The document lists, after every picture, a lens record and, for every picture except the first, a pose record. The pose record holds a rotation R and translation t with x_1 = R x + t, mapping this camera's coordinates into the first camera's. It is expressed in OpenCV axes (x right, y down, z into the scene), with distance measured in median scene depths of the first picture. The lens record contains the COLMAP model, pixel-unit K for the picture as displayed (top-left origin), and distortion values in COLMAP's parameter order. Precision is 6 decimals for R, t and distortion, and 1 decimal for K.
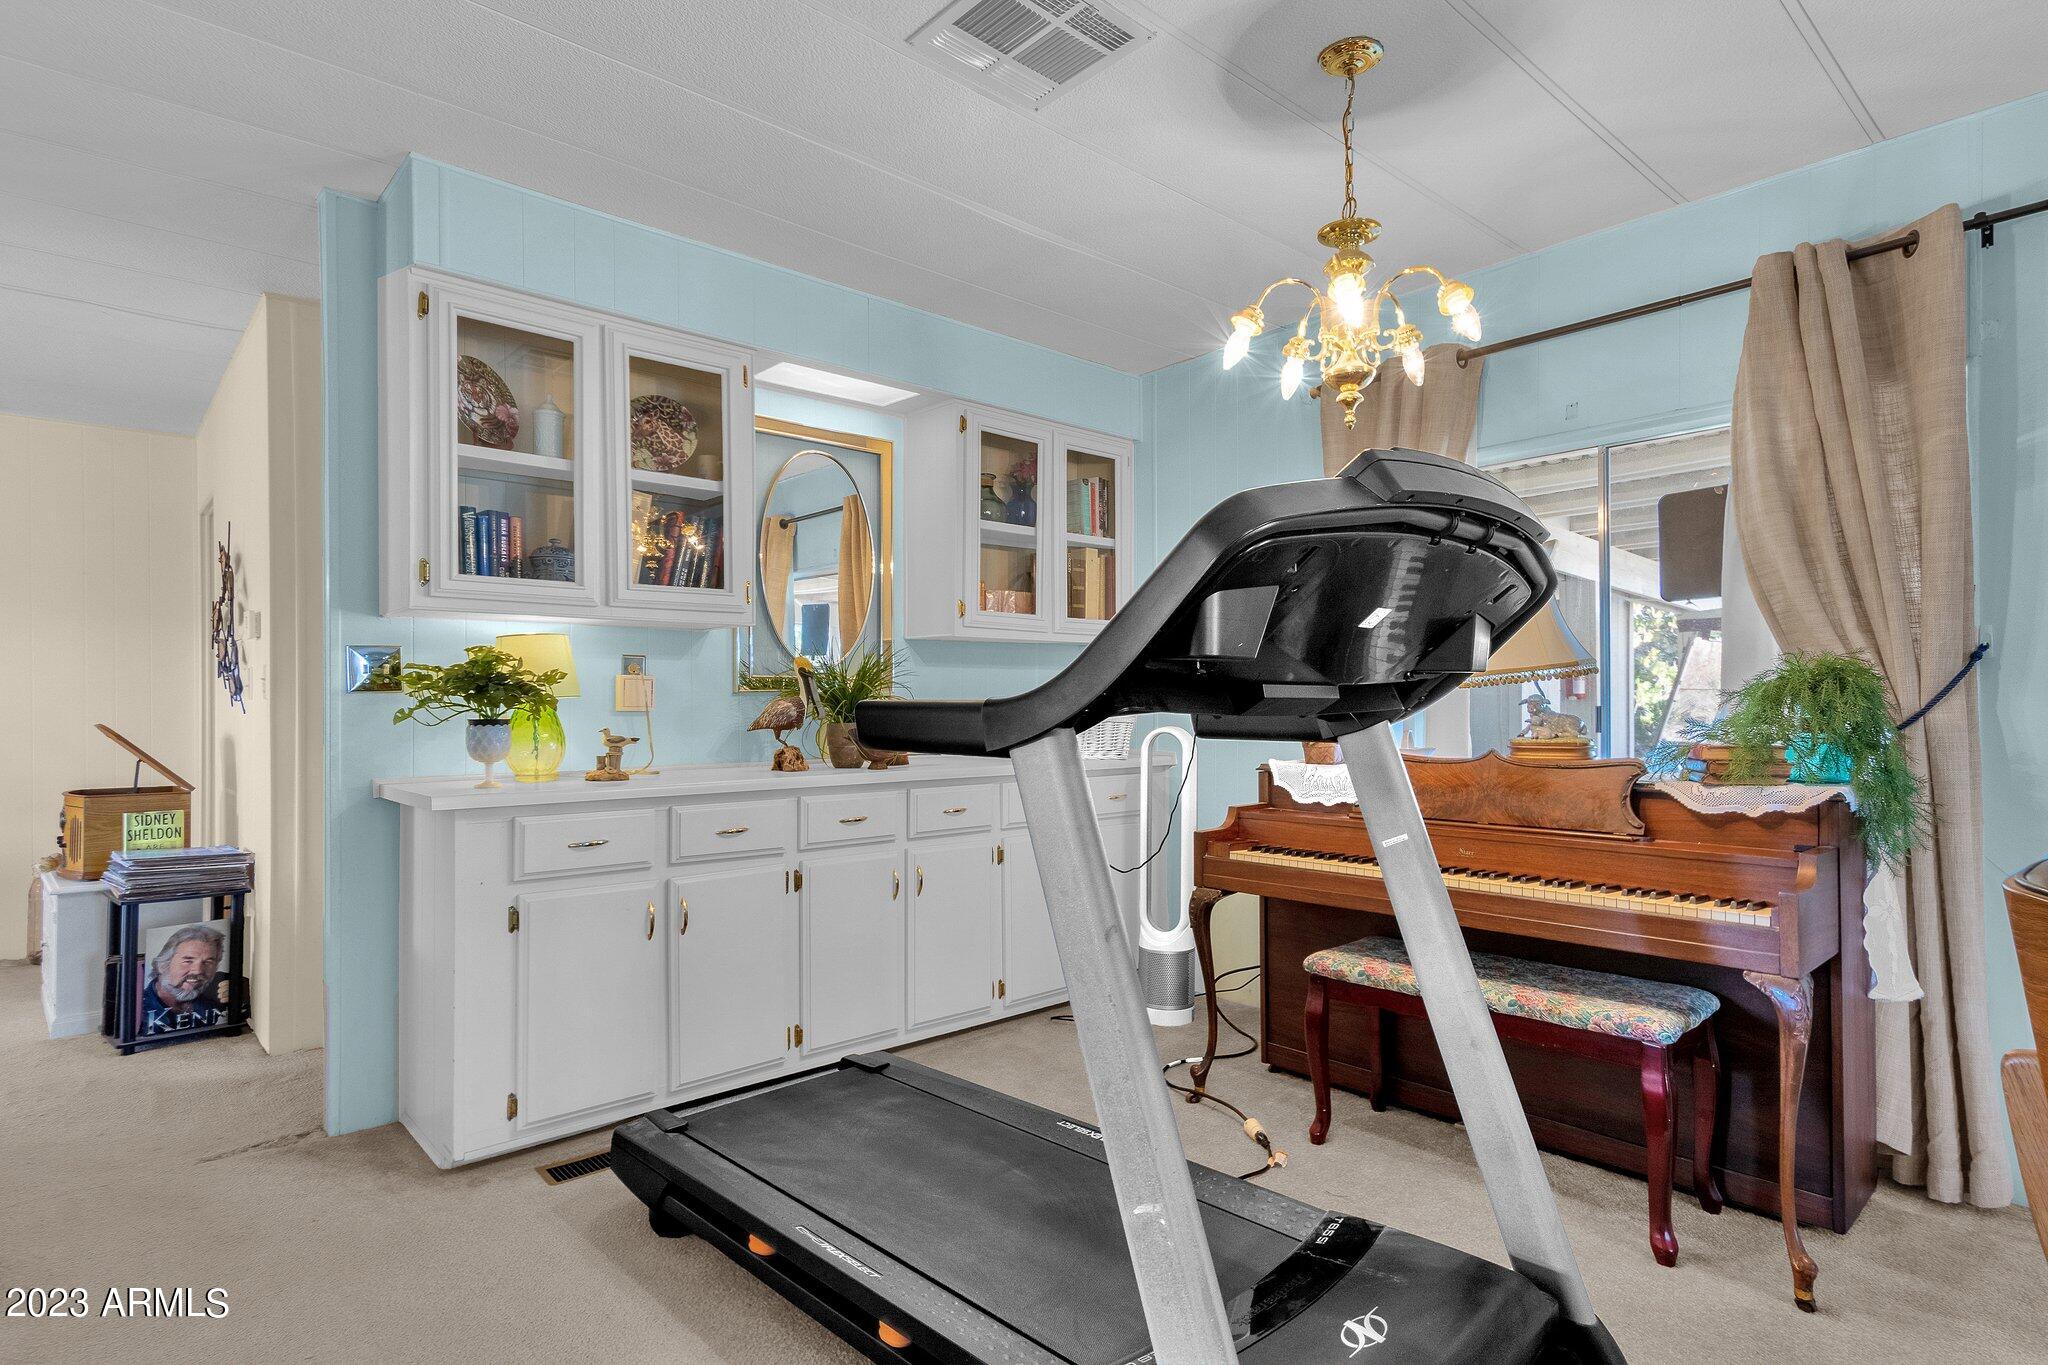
lens RADIAL K [[1062.3, 0, 1030.5], [0, 1062.3, 674.9], [0, 0, 1]] dist [0.022508, -0.004708]
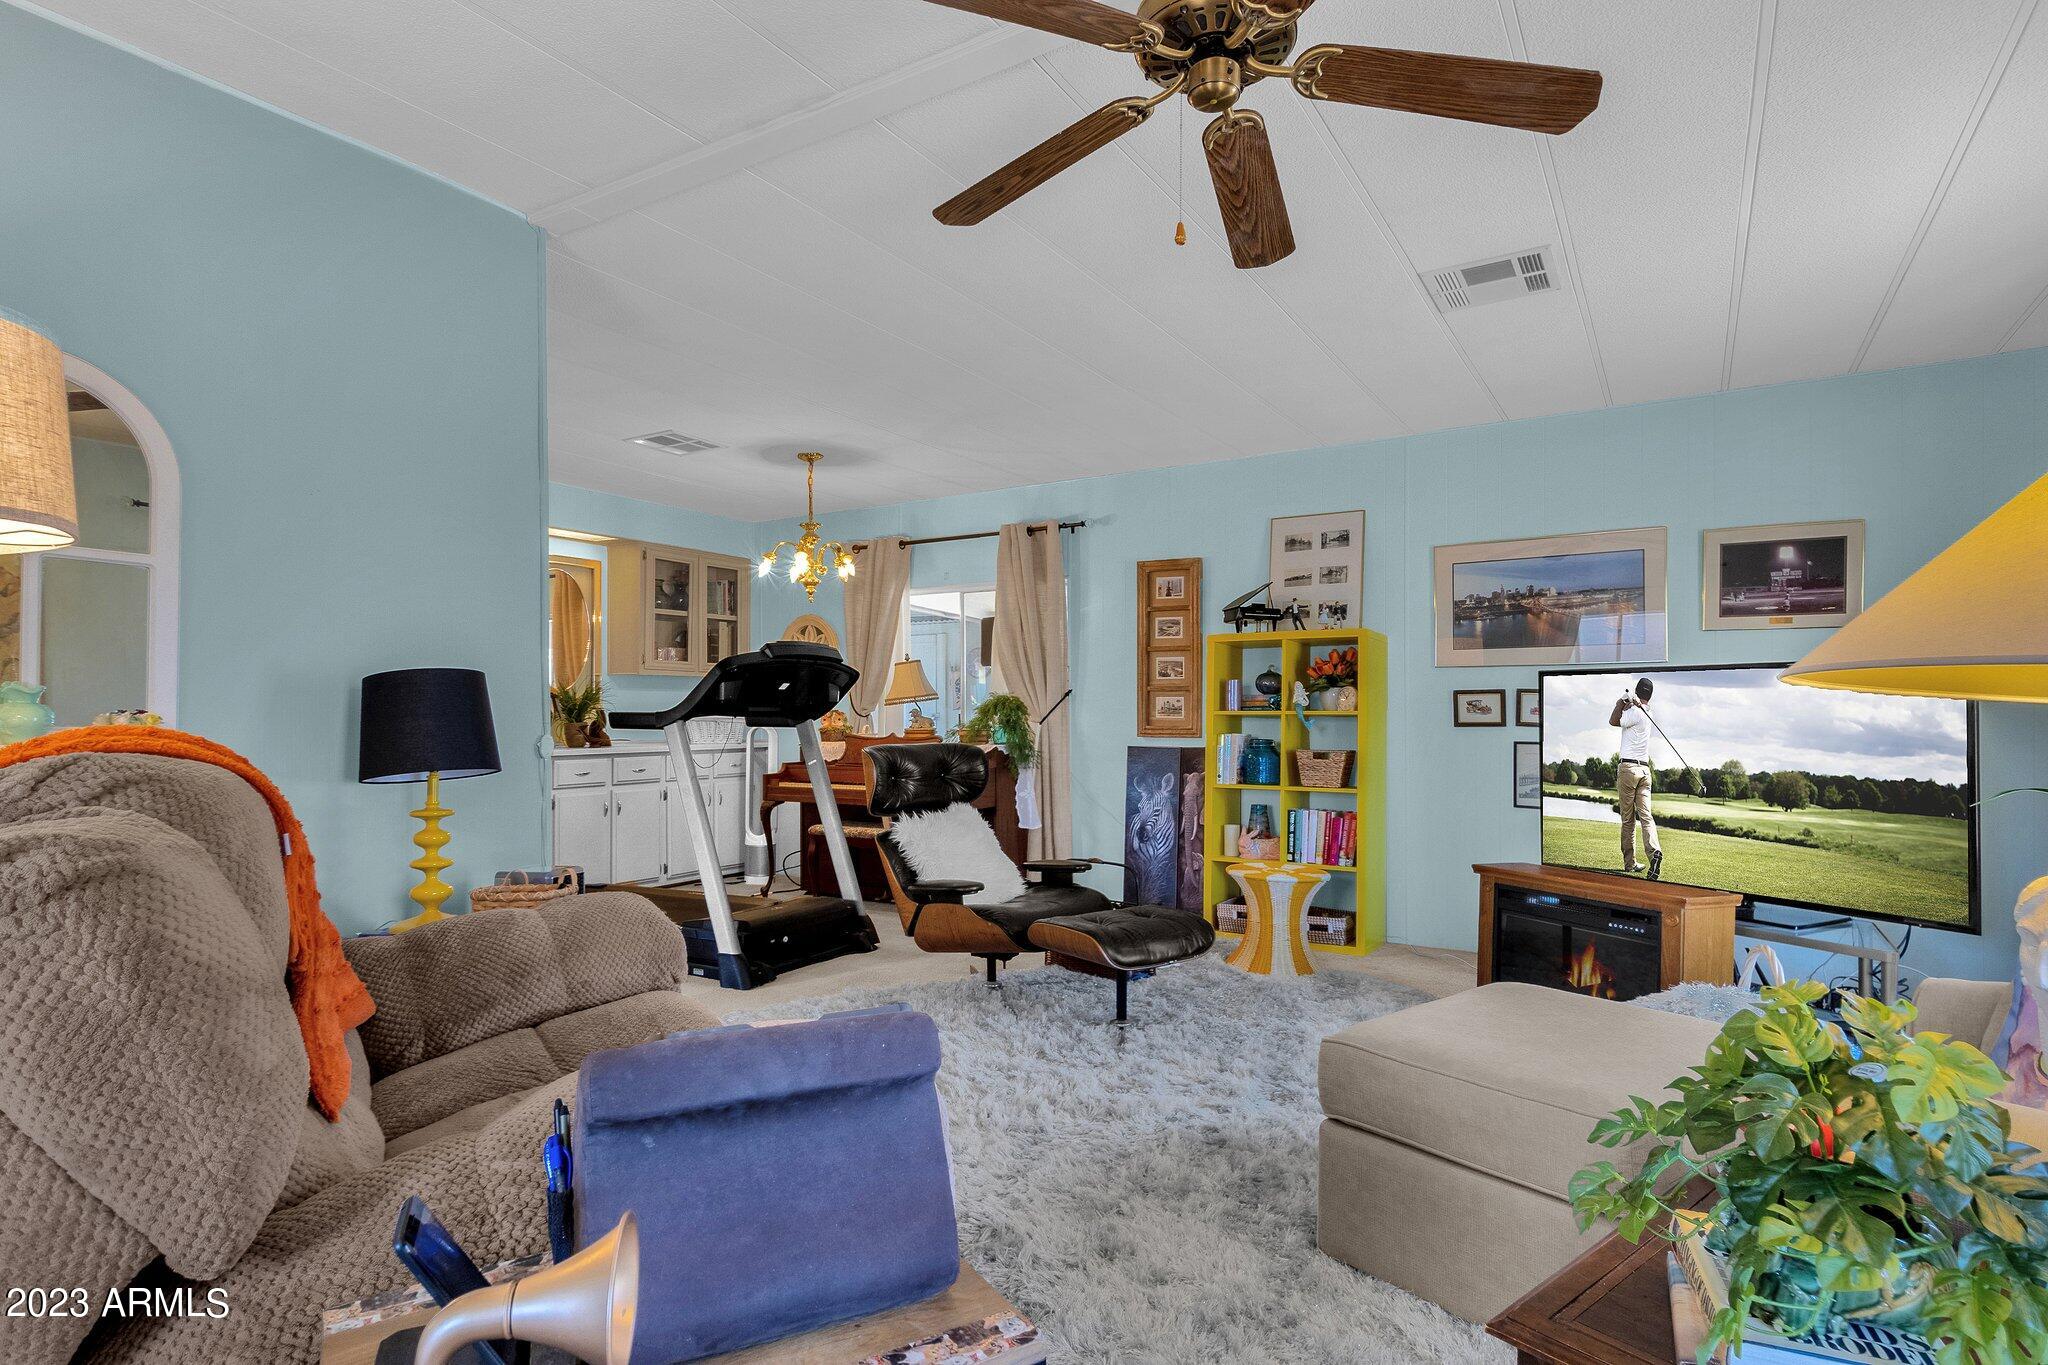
lens RADIAL K [[1062.3, 0, 1009.2], [0, 1062.3, 678.4], [0, 0, 1]] dist [0.022508, -0.004708]
pose [[0.962310, 0.006677, 0.271872, 0.045793], [-0.005887, 0.999976, -0.003720, -0.030160], [-0.271890, 0.001979, 0.962326, -1.002375]]
